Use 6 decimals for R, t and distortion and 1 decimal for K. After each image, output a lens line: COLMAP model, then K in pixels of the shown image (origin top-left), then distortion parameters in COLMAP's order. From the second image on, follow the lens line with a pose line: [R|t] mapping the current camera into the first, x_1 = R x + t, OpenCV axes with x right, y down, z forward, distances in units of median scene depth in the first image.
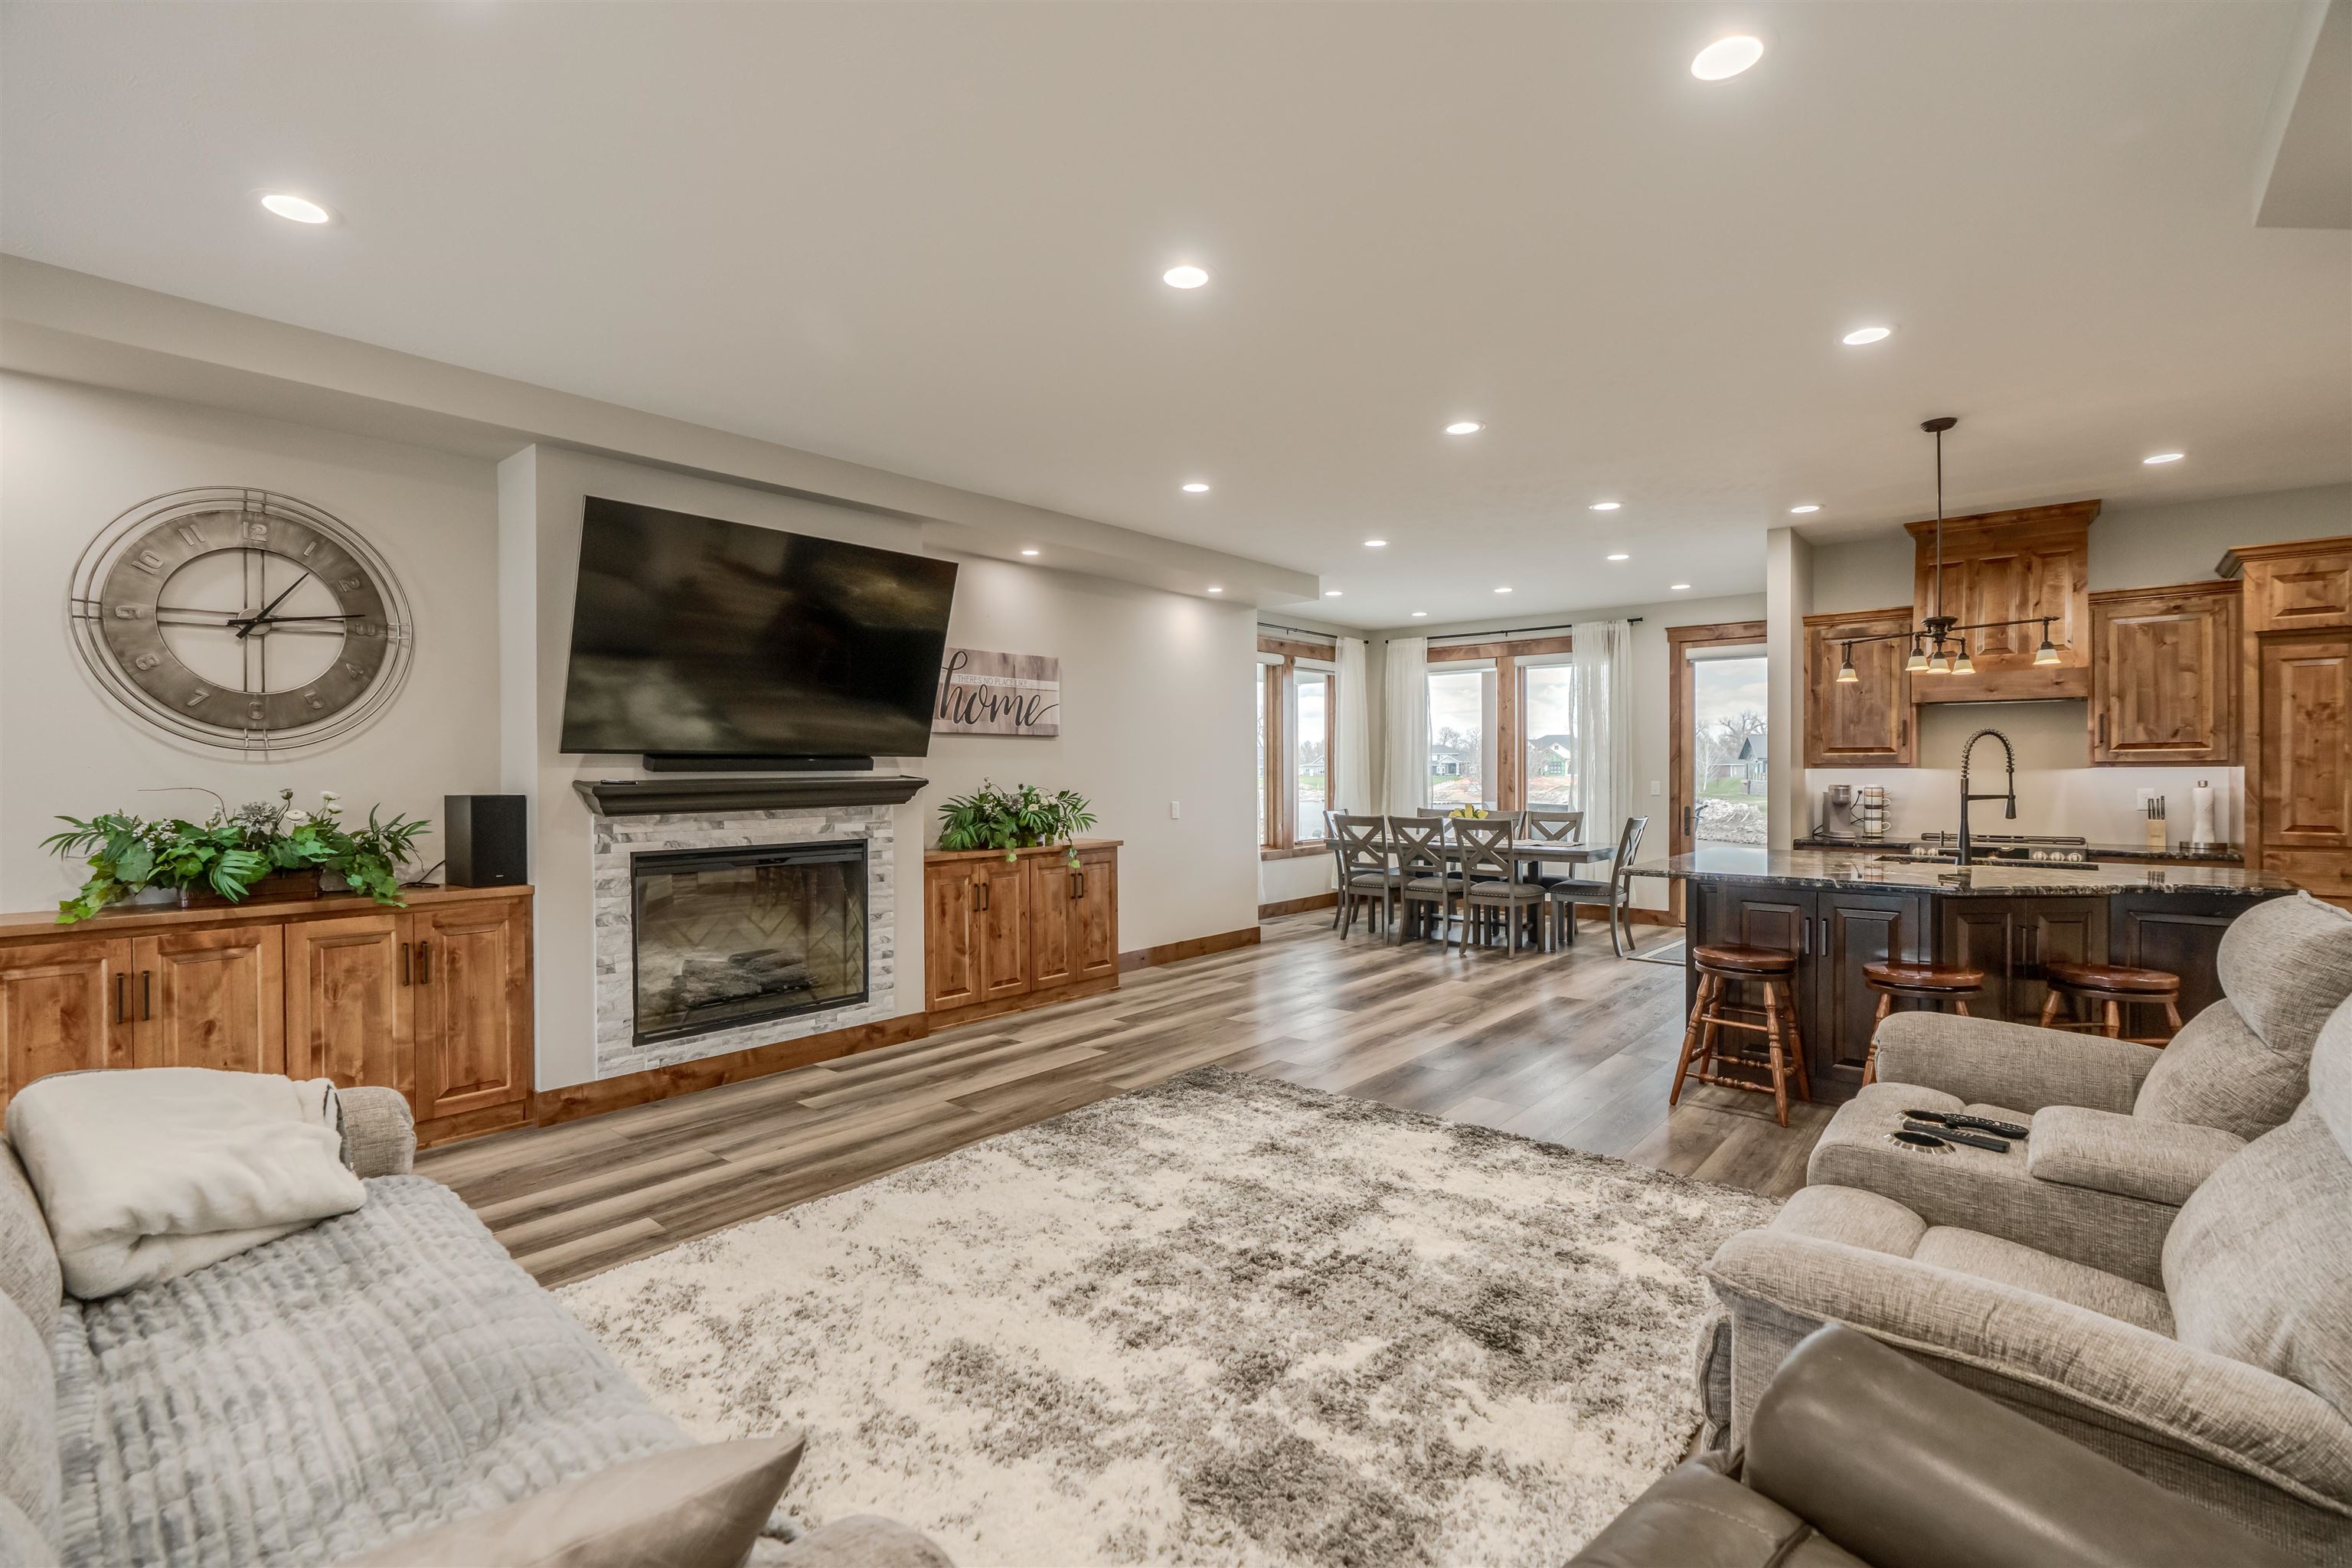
lens RADIAL K [[1071.9, 0, 1172.0], [0, 1071.9, 777.0], [0, 0, 1]] dist [-0.015842, 0.007115]
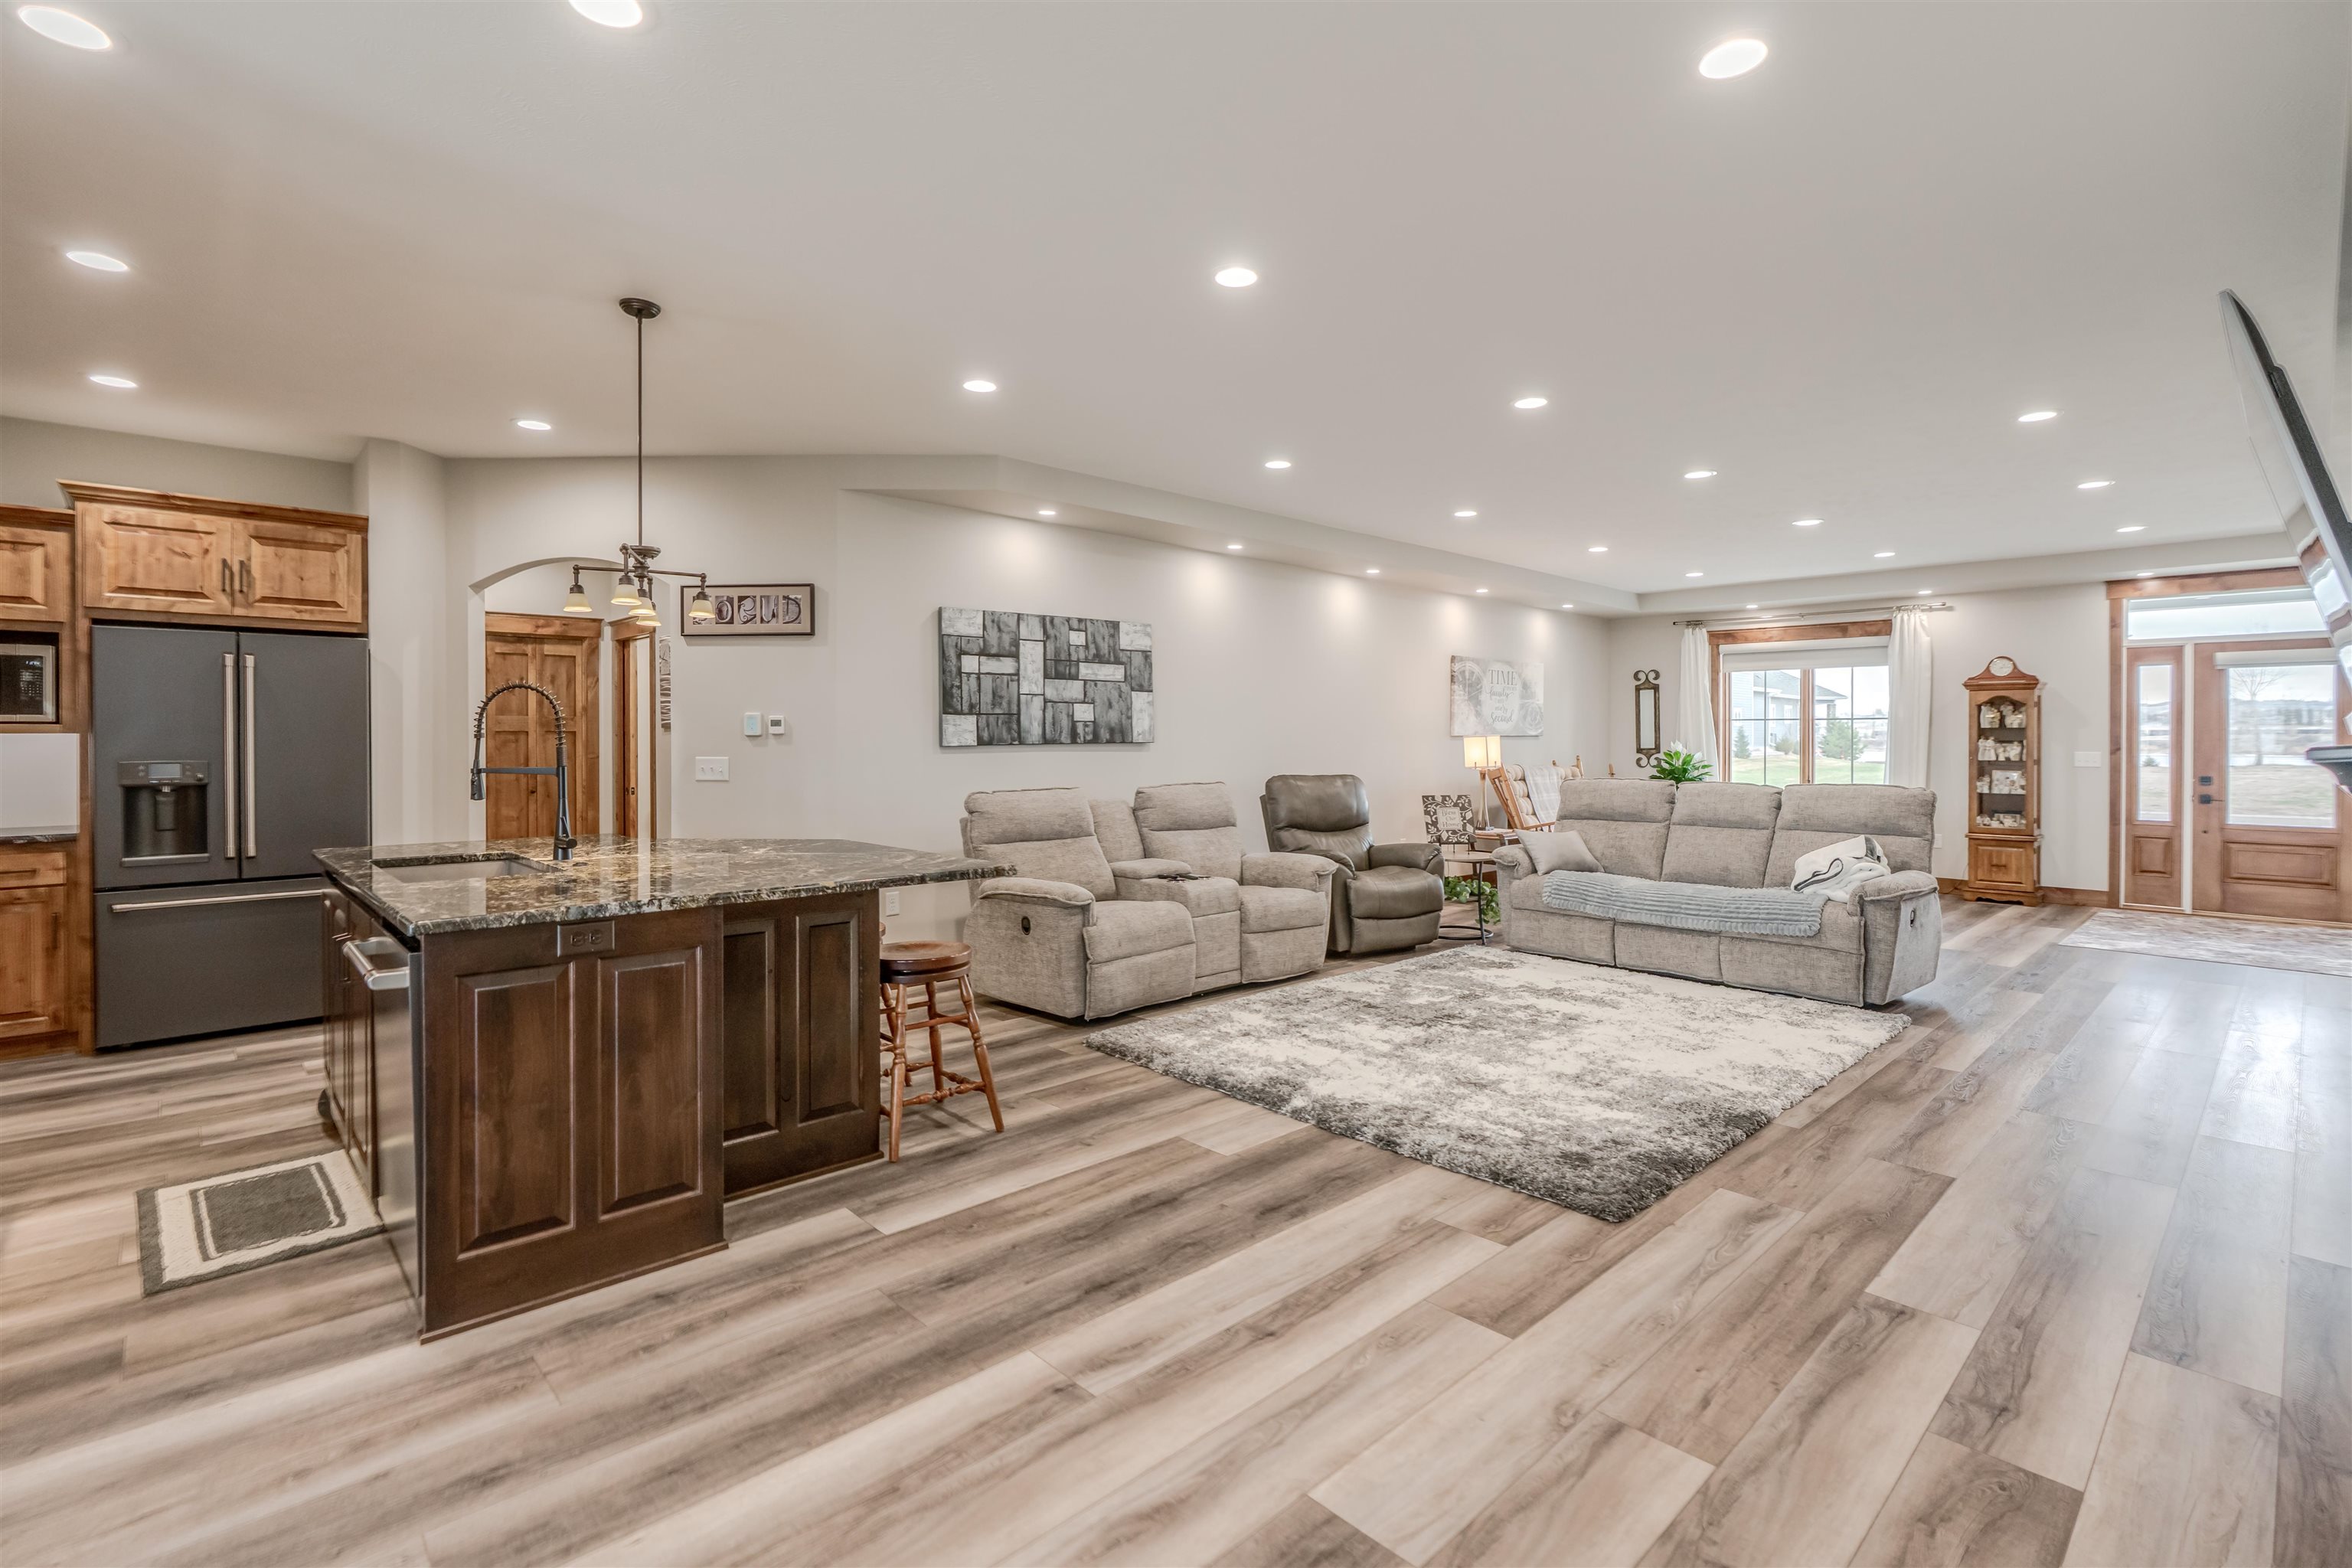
lens RADIAL K [[1071.9, 0, 1197.1], [0, 1071.9, 729.2], [0, 0, 1]] dist [-0.015842, 0.007115]
pose [[-0.995383, 0.008233, 0.095625, 0.197843], [0.008003, 0.999964, -0.002787, -0.003629], [-0.095645, -0.002009, -0.995413, 1.518907]]
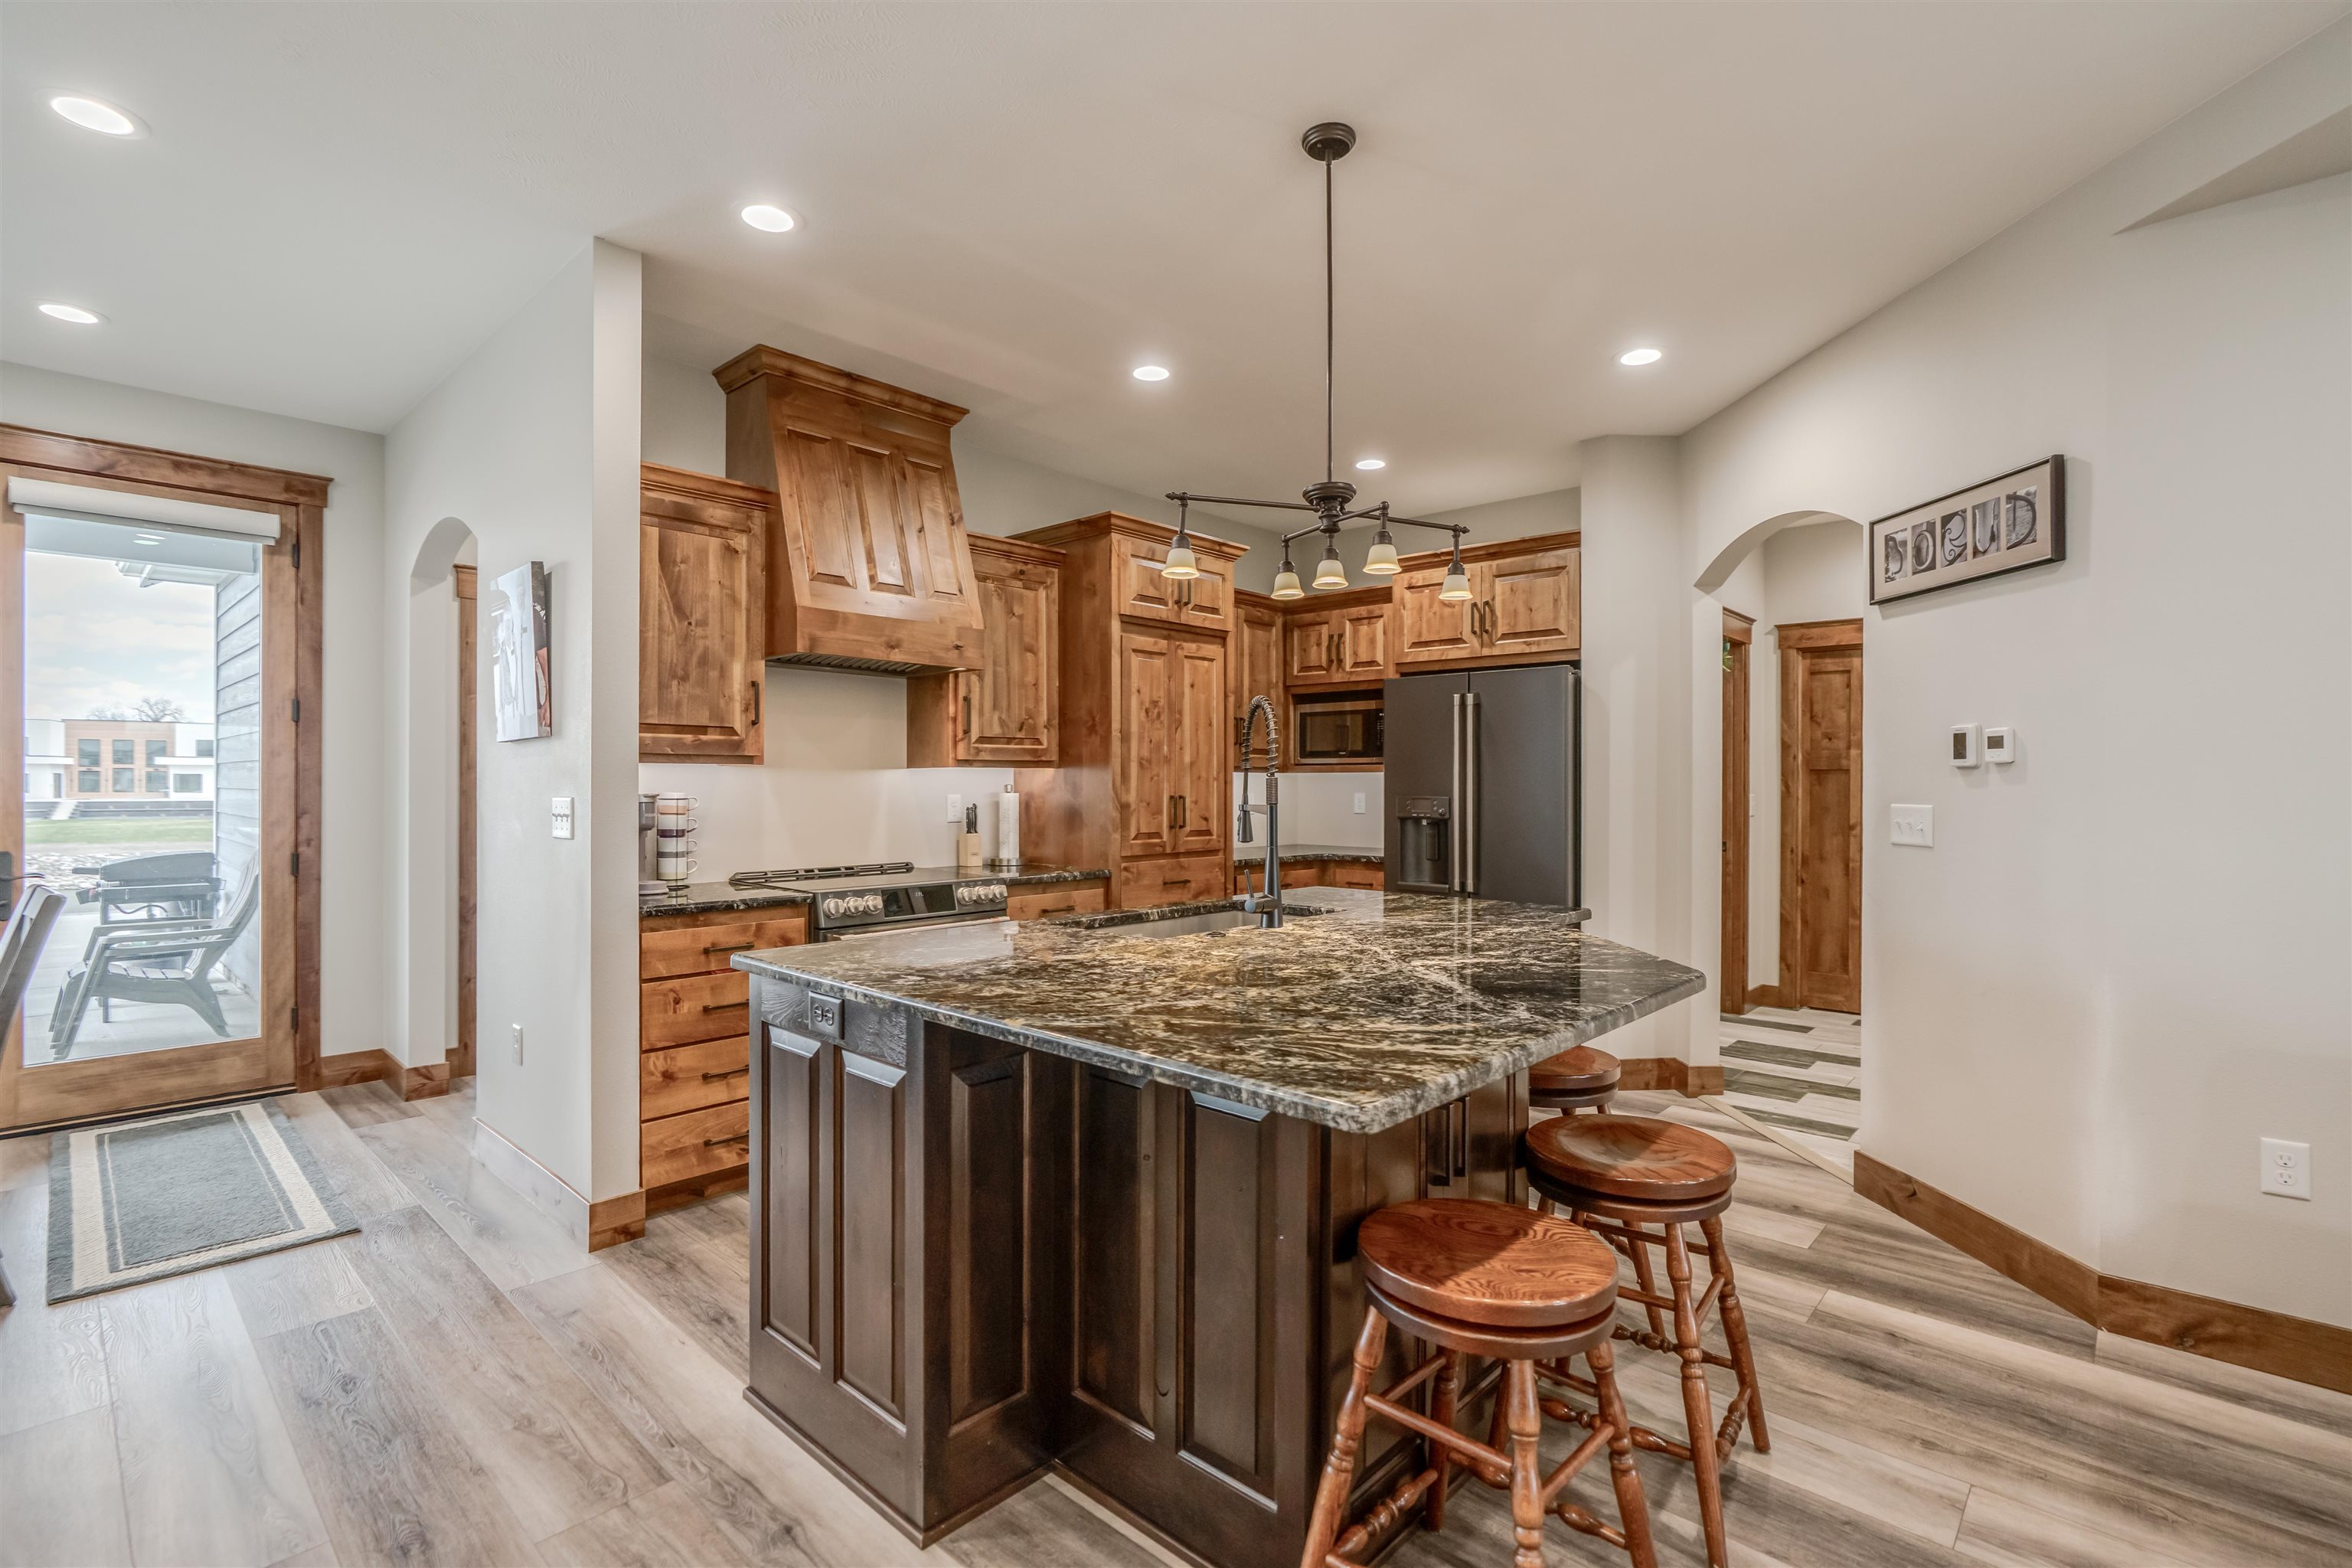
lens RADIAL K [[1071.9, 0, 1165.2], [0, 1071.9, 793.8], [0, 0, 1]] dist [-0.015842, 0.007115]
pose [[0.040430, -0.003862, 0.999175, 0.139528], [0.003512, 0.999987, 0.003723, 0.008154], [-0.999176, 0.003359, 0.040443, 0.924601]]
